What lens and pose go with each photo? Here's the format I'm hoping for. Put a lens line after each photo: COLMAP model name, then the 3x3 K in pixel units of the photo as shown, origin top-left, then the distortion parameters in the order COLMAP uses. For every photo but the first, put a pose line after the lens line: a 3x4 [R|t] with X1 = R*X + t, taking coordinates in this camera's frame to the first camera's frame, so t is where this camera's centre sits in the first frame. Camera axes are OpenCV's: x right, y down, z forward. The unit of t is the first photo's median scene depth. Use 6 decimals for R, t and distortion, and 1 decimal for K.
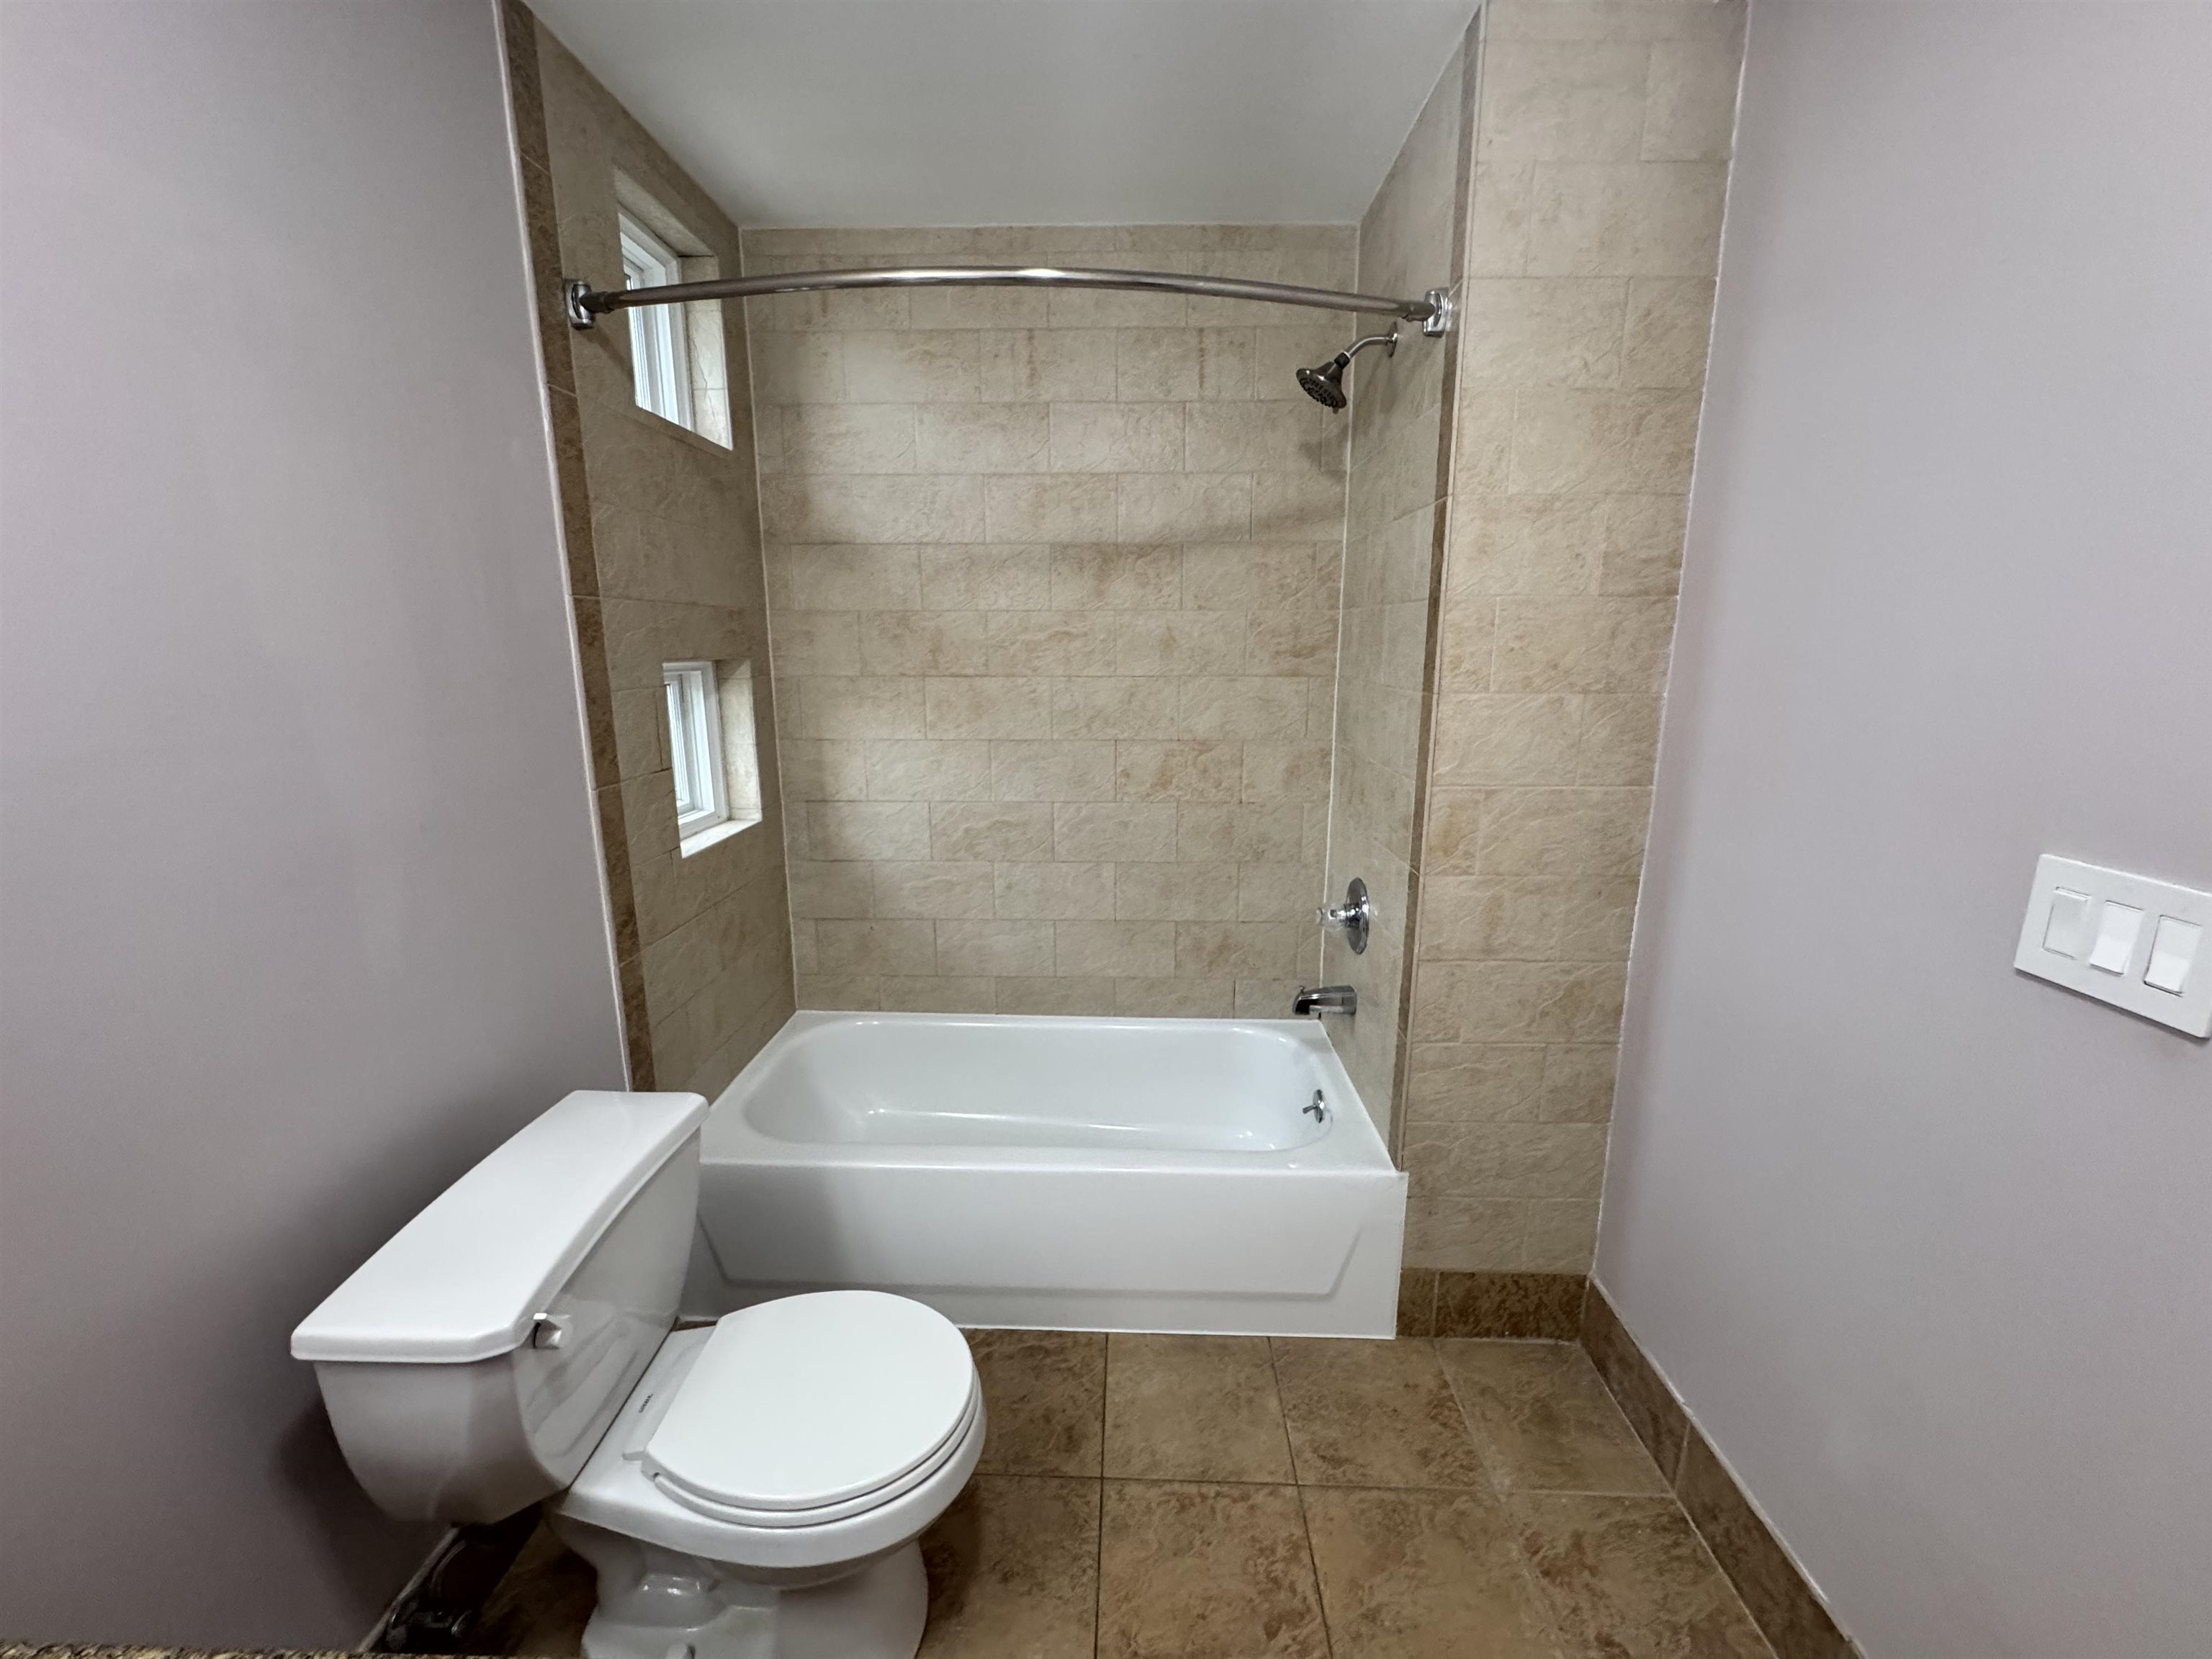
lens RADIAL K [[886.5, 0, 1106.0], [0, 886.5, 829.5], [0, 0, 1]] dist [-0.002089, 0.000182]
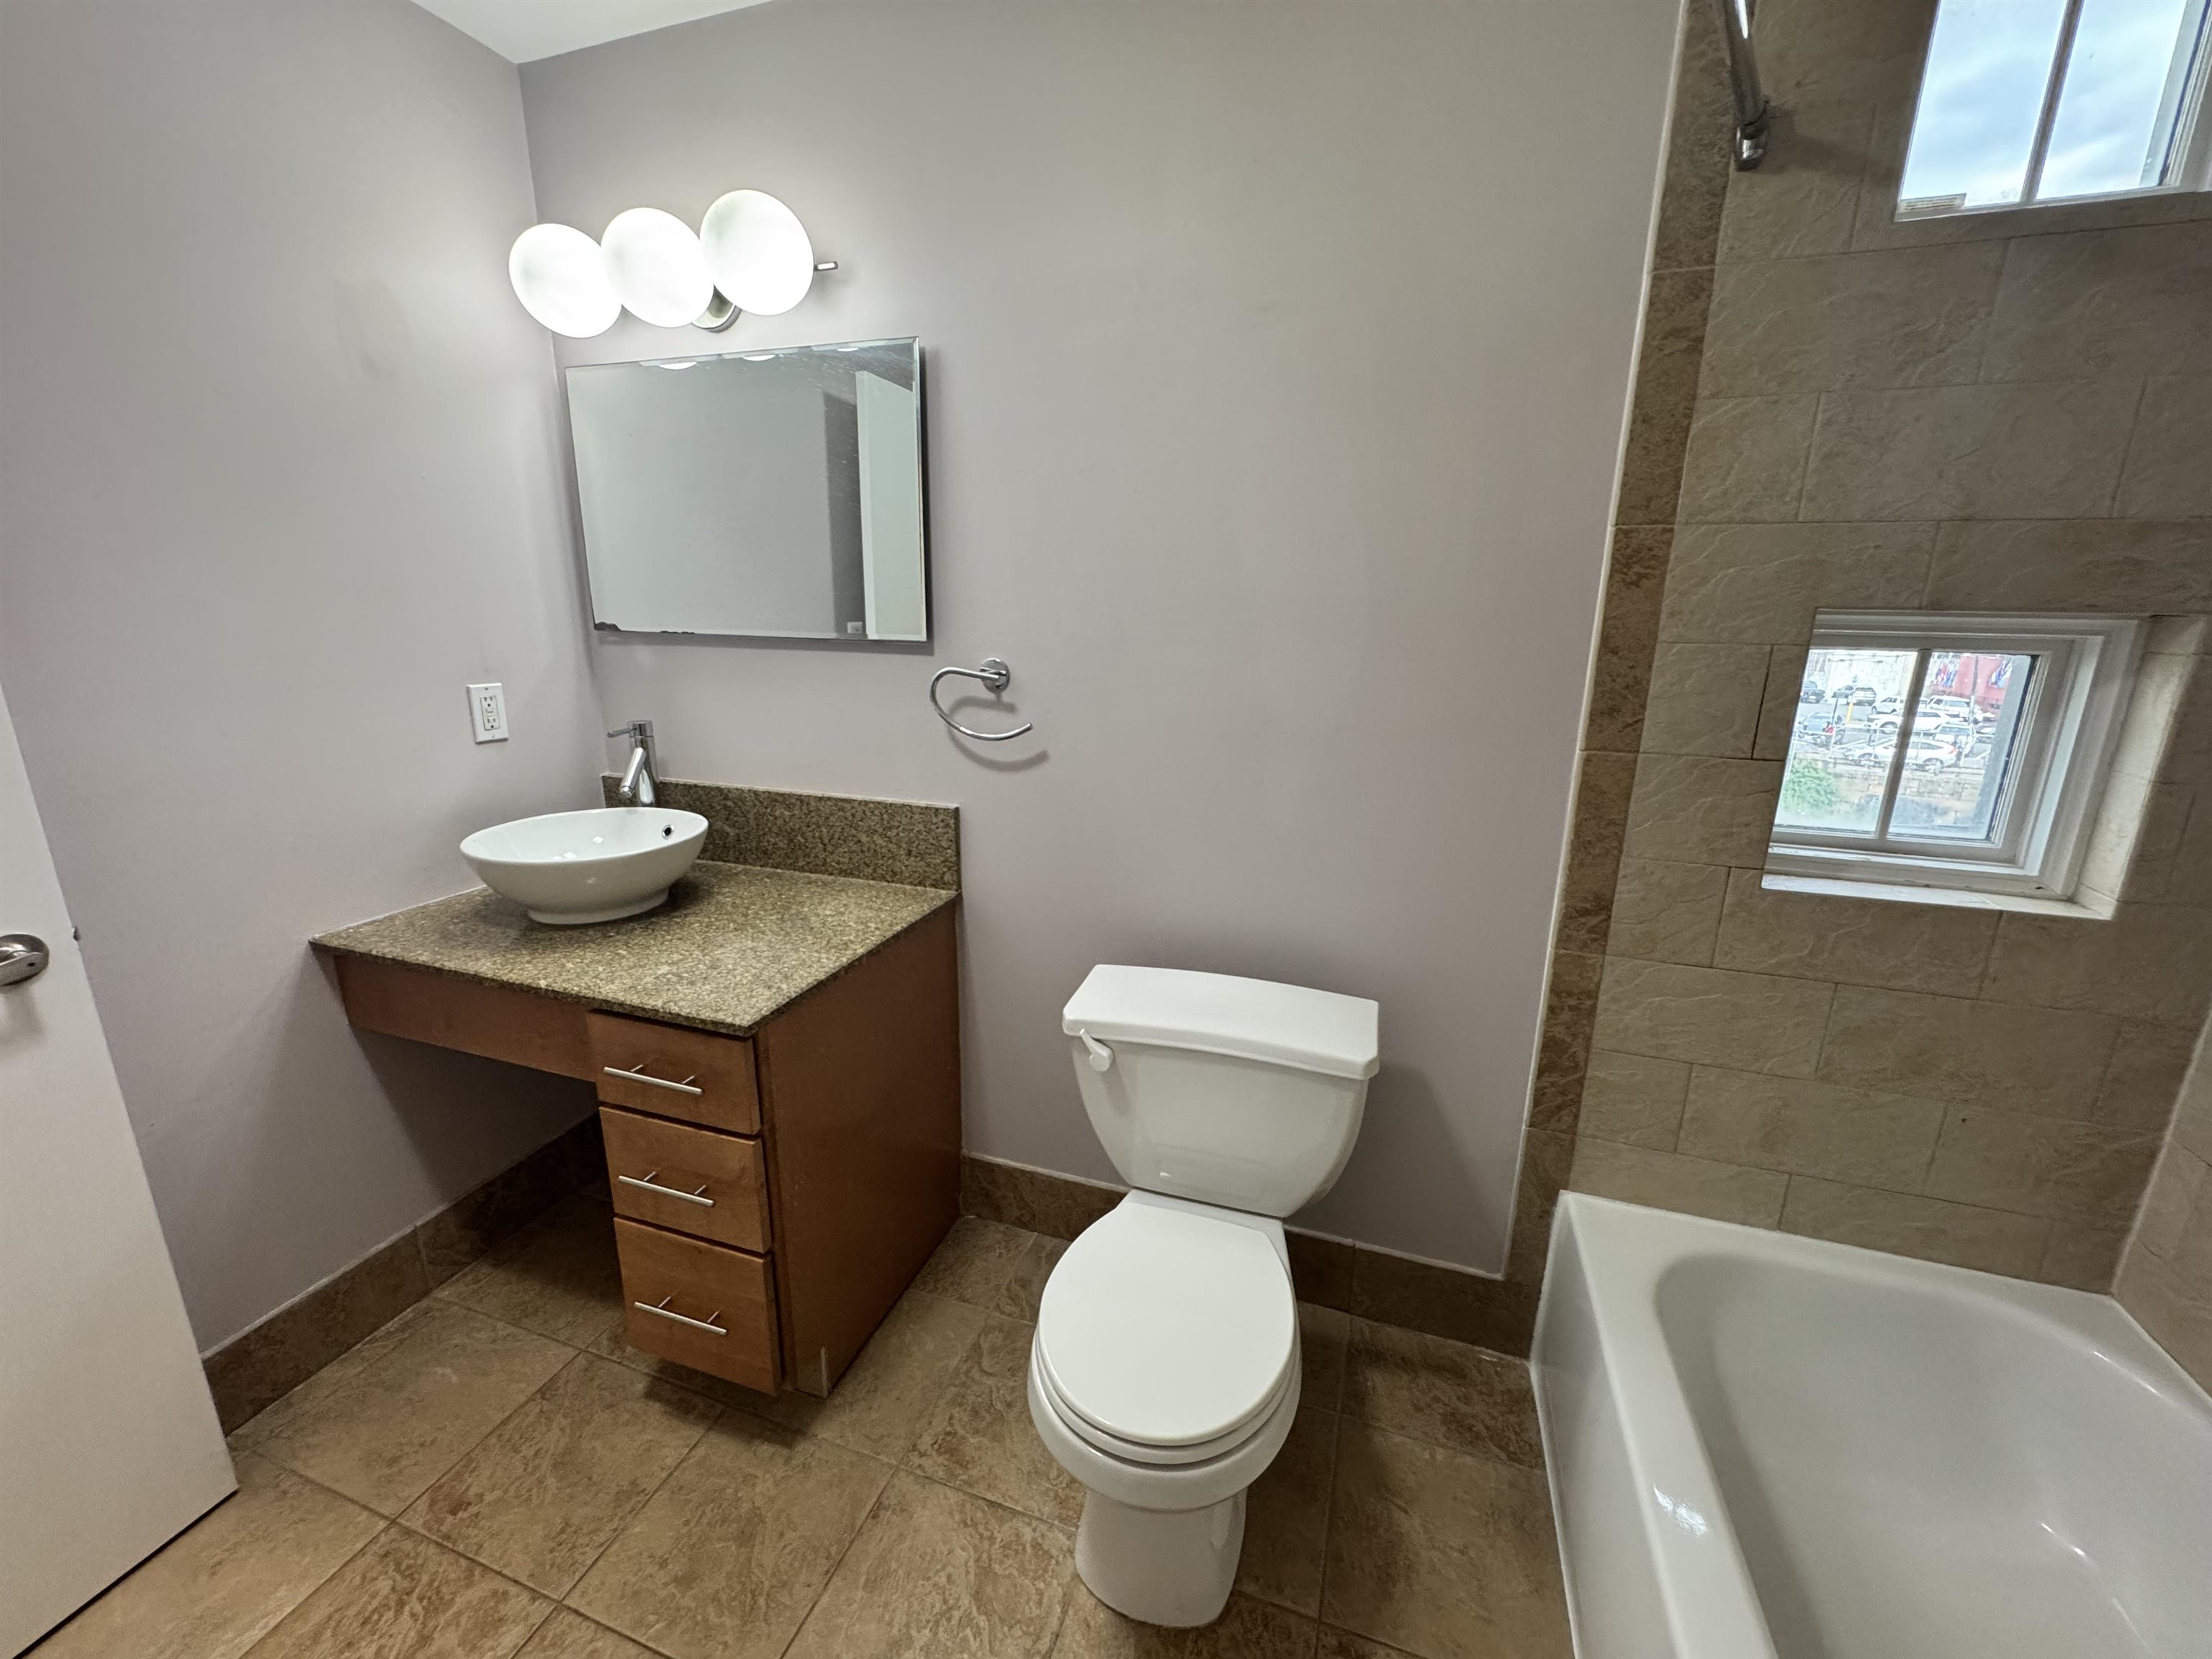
lens RADIAL K [[884.3, 0, 1106.0], [0, 884.3, 829.5], [0, 0, 1]] dist [-0.002746, 0.000115]
pose [[-0.298898, 0.234120, -0.925120, 0.287574], [-0.206797, 0.930511, 0.302298, -0.101586], [0.931609, 0.281668, -0.229713, 0.566763]]
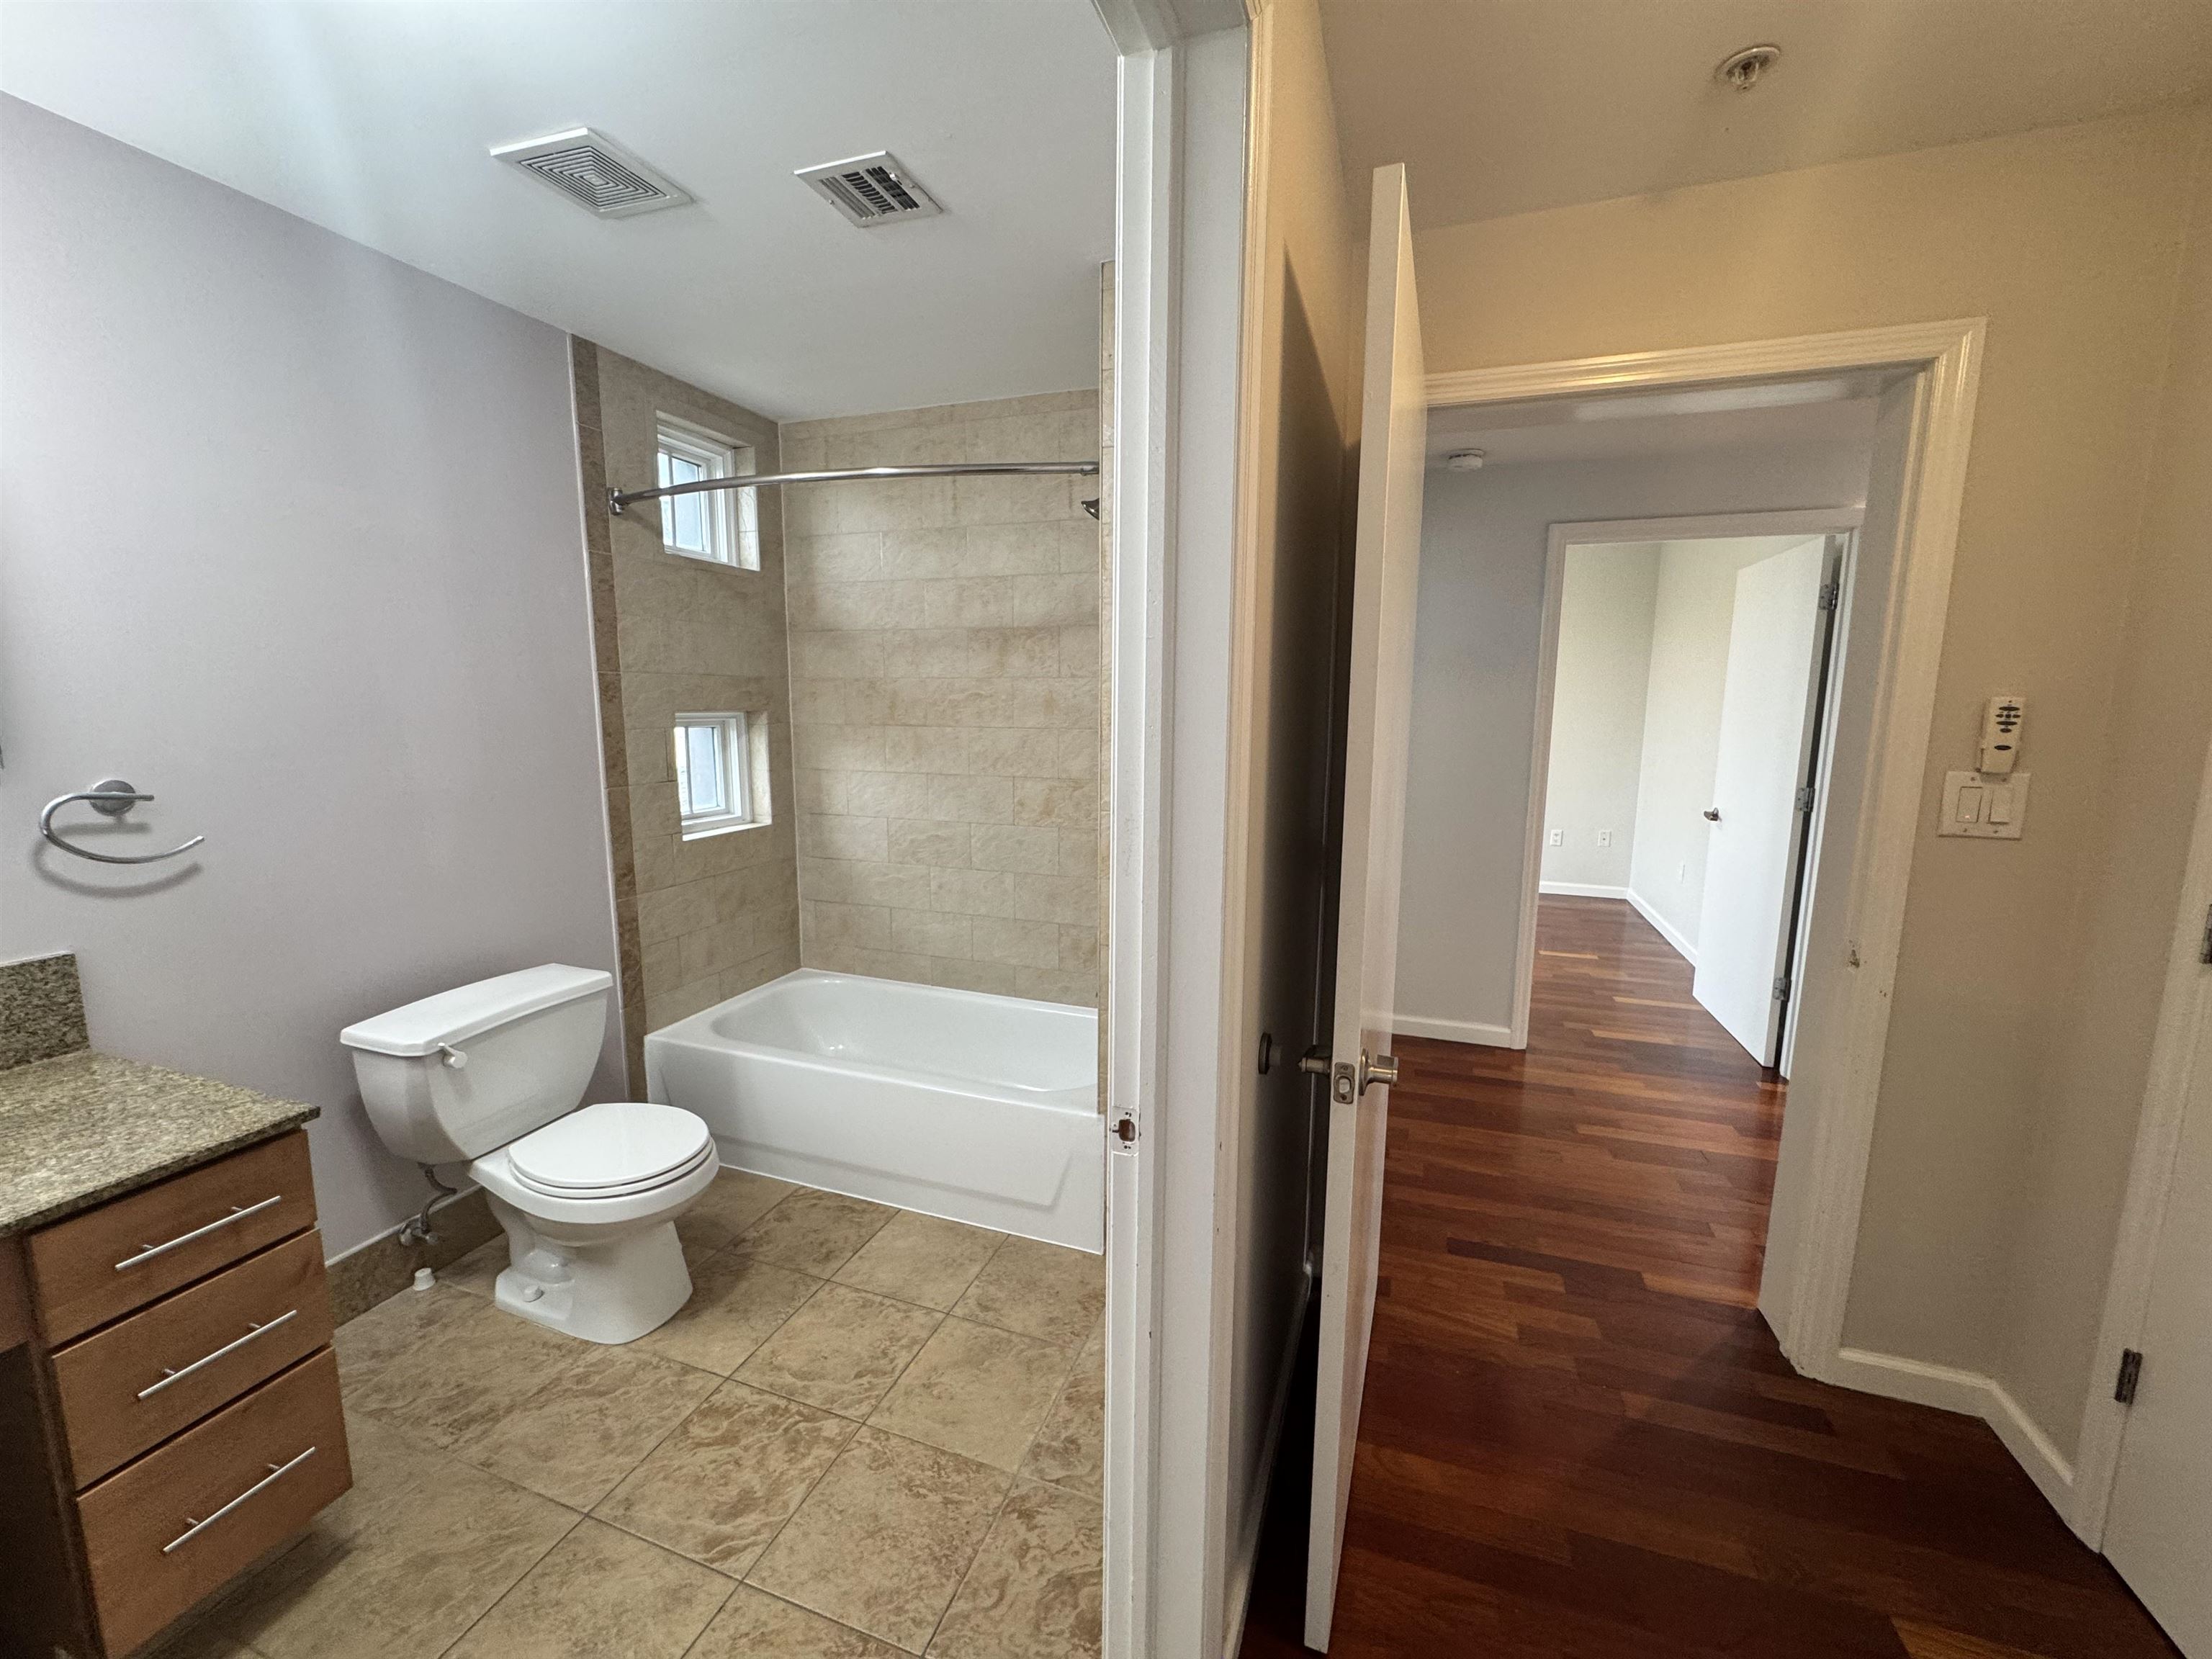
lens RADIAL K [[884.3, 0, 1106.0], [0, 884.3, 829.5], [0, 0, 1]] dist [-0.002746, 0.000115]
pose [[0.952278, 0.052504, -0.300682, 0.572204], [-0.070771, 0.996230, -0.050180, 0.033085], [0.296914, 0.069065, 0.952403, -0.193645]]
